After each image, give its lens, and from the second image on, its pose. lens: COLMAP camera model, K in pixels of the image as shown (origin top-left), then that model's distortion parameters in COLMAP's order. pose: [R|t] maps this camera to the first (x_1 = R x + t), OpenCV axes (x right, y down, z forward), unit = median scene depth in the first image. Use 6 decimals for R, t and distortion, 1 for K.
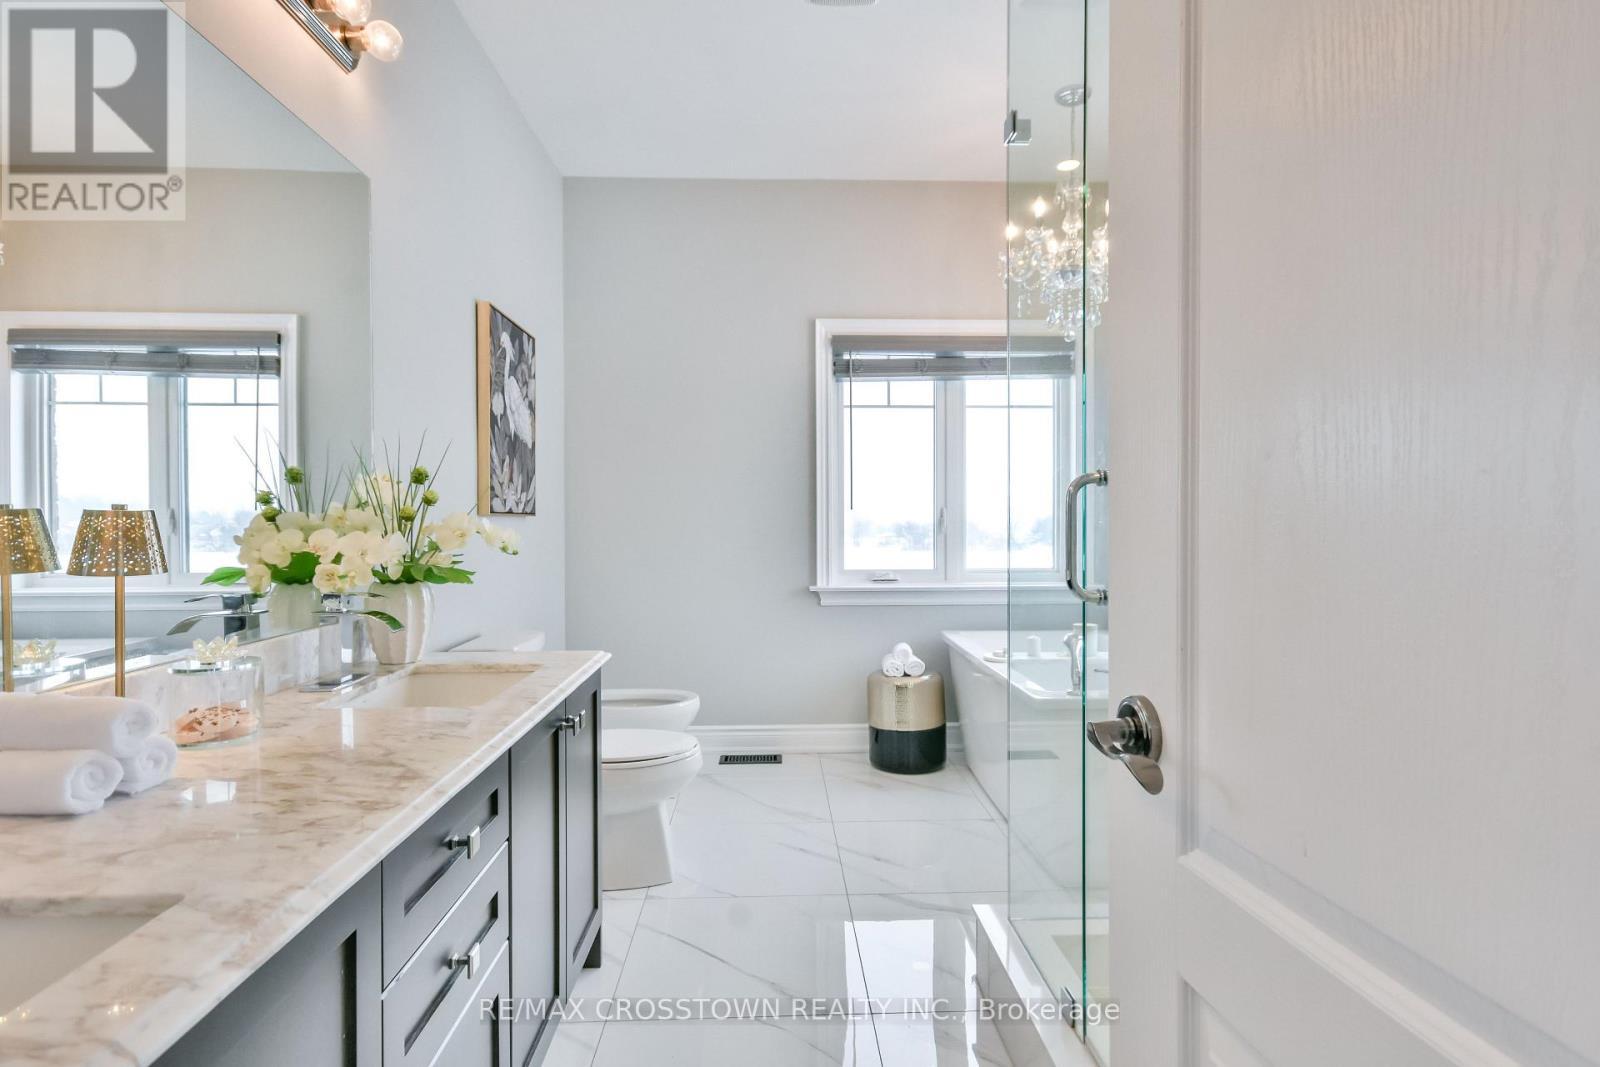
lens RADIAL K [[845.1, 0, 801.4], [0, 845.1, 521.4], [0, 0, 1]] dist [0.007892, 0.000885]
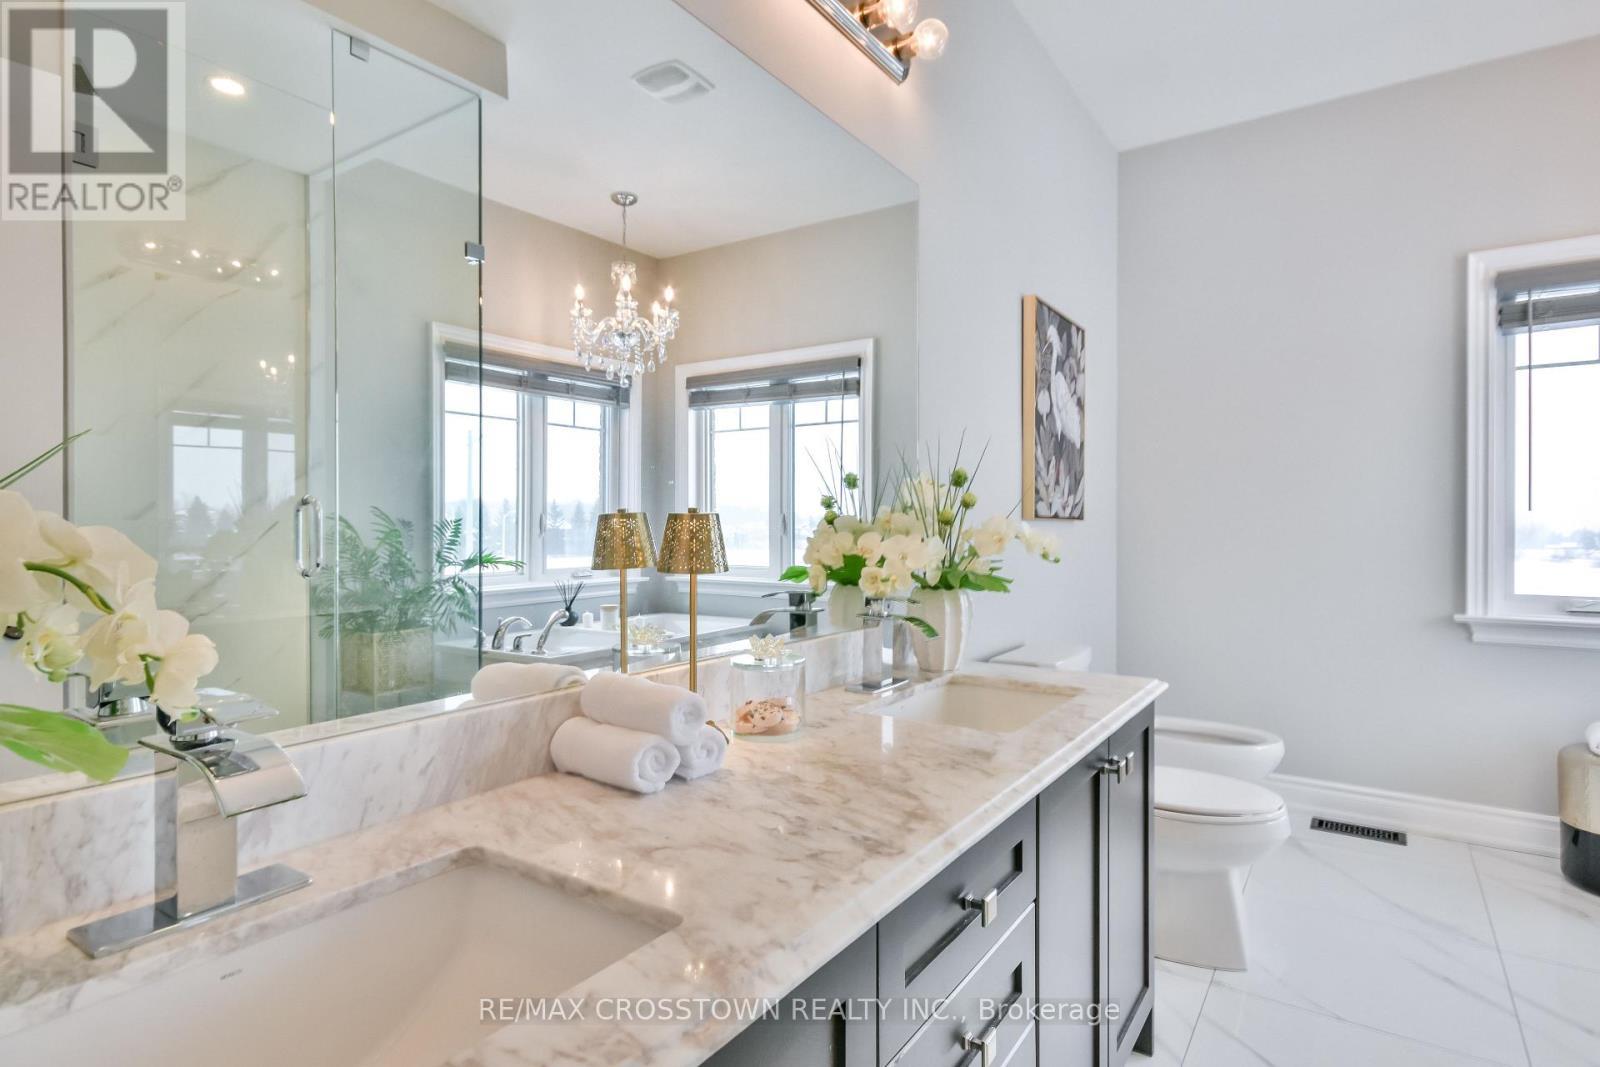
lens RADIAL K [[845.1, 0, 806.4], [0, 845.1, 528.4], [0, 0, 1]] dist [0.007892, 0.000885]
pose [[0.808548, 0.007979, -0.588376, -0.022758], [-0.005976, 0.999968, 0.005347, -0.000646], [0.588400, -0.000807, 0.808570, 0.115163]]
